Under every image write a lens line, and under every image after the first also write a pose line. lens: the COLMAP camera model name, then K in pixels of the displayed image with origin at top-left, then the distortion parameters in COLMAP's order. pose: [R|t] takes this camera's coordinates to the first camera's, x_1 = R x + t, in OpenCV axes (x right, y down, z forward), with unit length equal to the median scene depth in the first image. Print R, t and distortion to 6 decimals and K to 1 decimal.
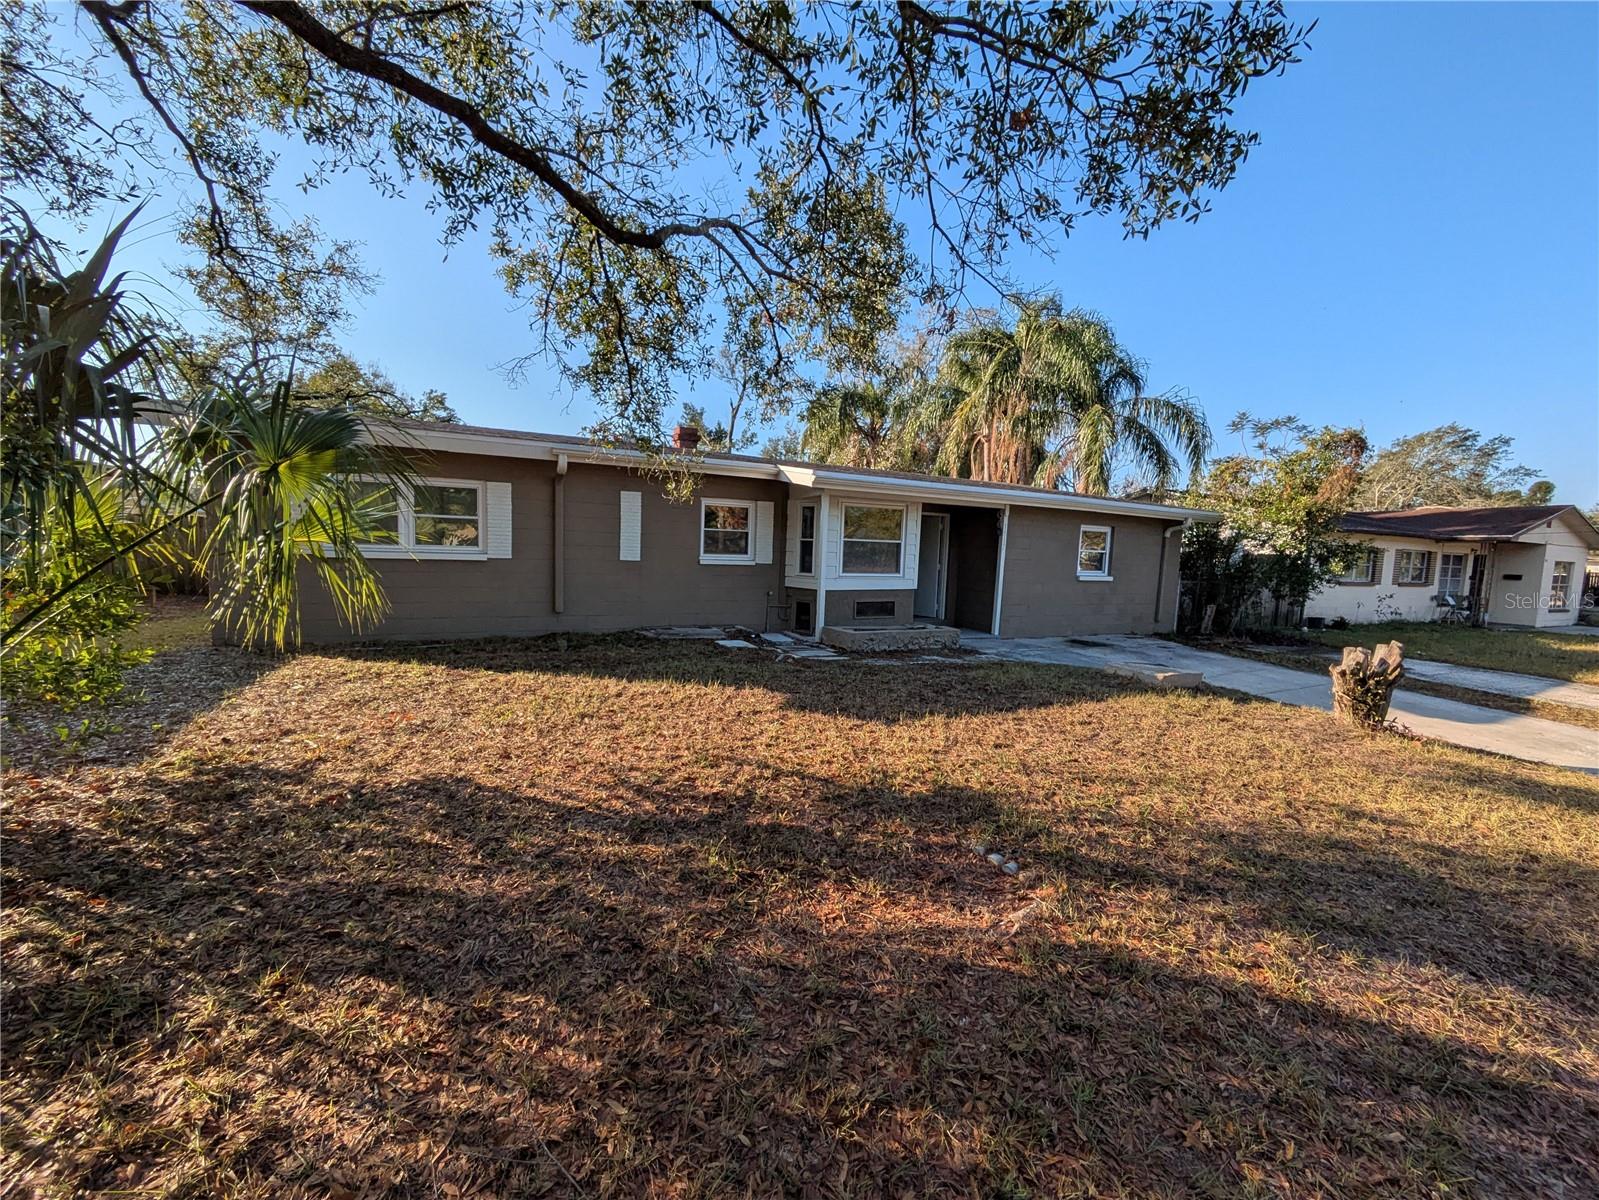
lens RADIAL K [[639.5, 0, 794.5], [0, 639.5, 598.5], [0, 0, 1]] dist [0.001852, 0.000332]
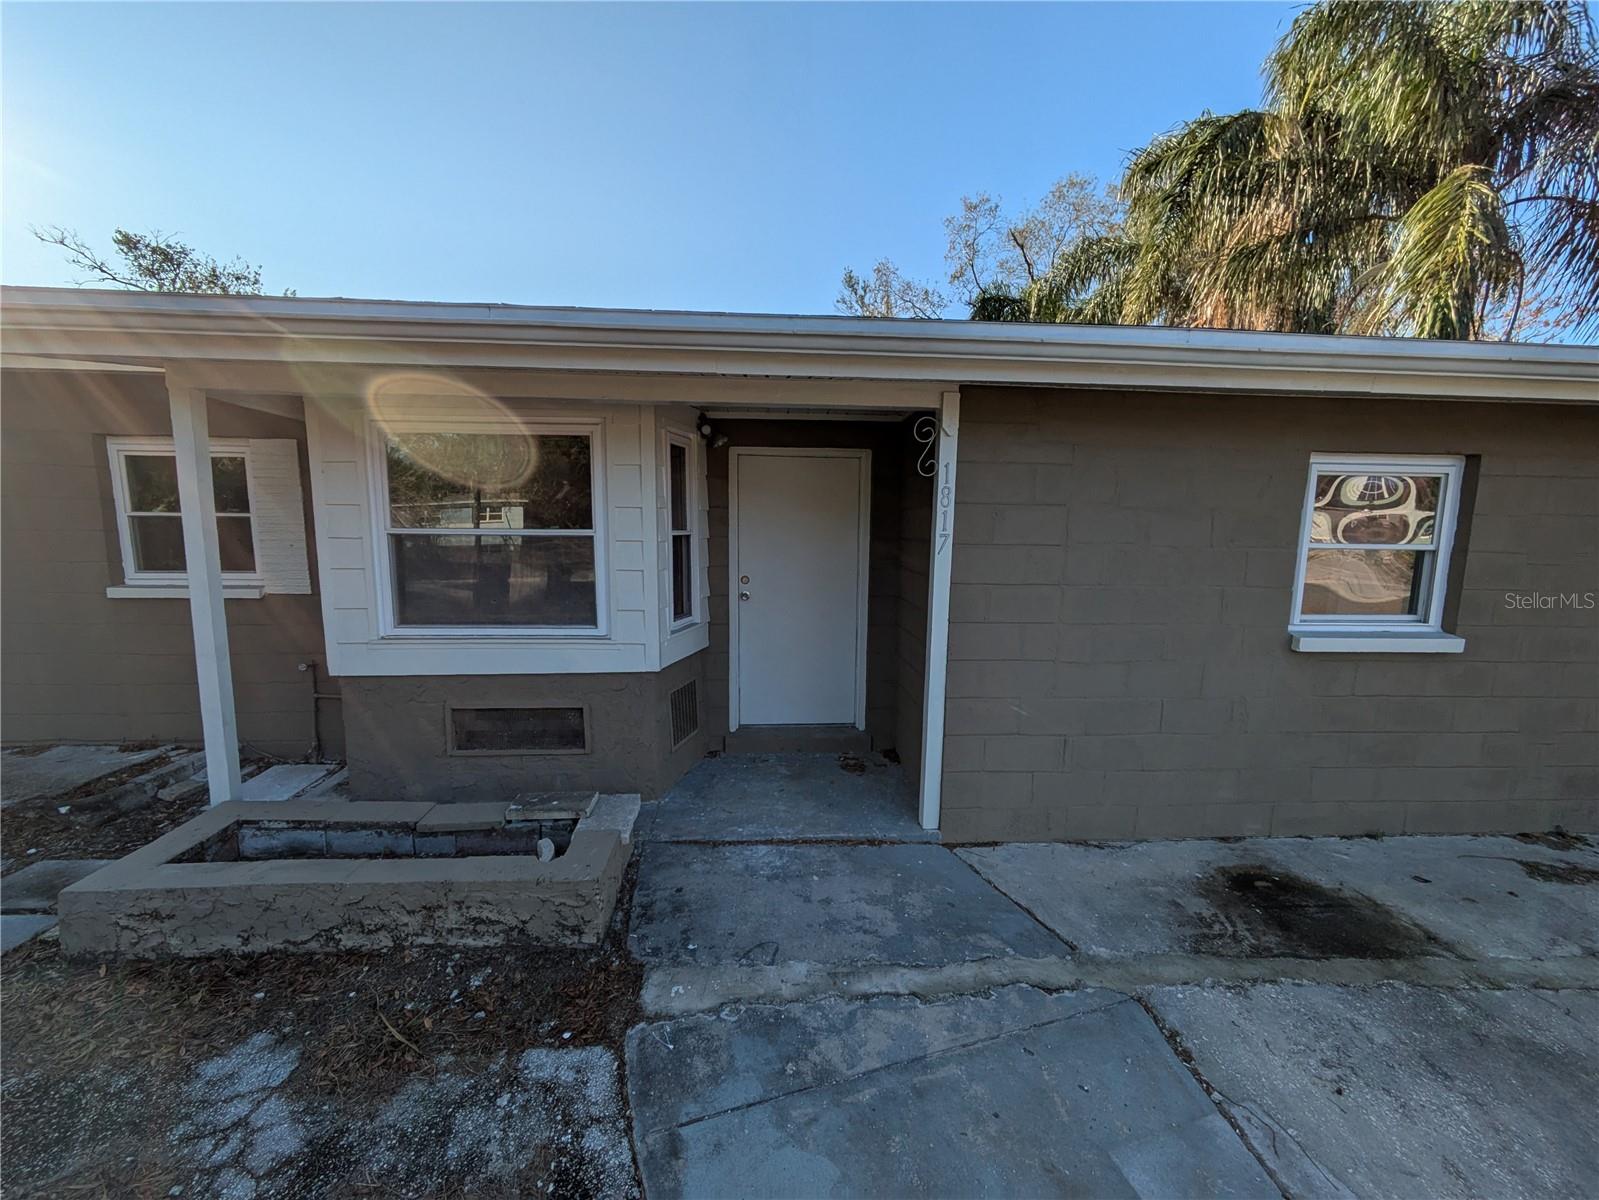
lens RADIAL K [[639.5, 0, 808.2], [0, 639.5, 601.9], [0, 0, 1]] dist [0.001852, 0.000332]
pose [[0.919459, 0.020149, -0.392670, 0.402928], [-0.008136, 0.999447, 0.032235, -0.065247], [0.393103, -0.026444, 0.919114, 0.738929]]
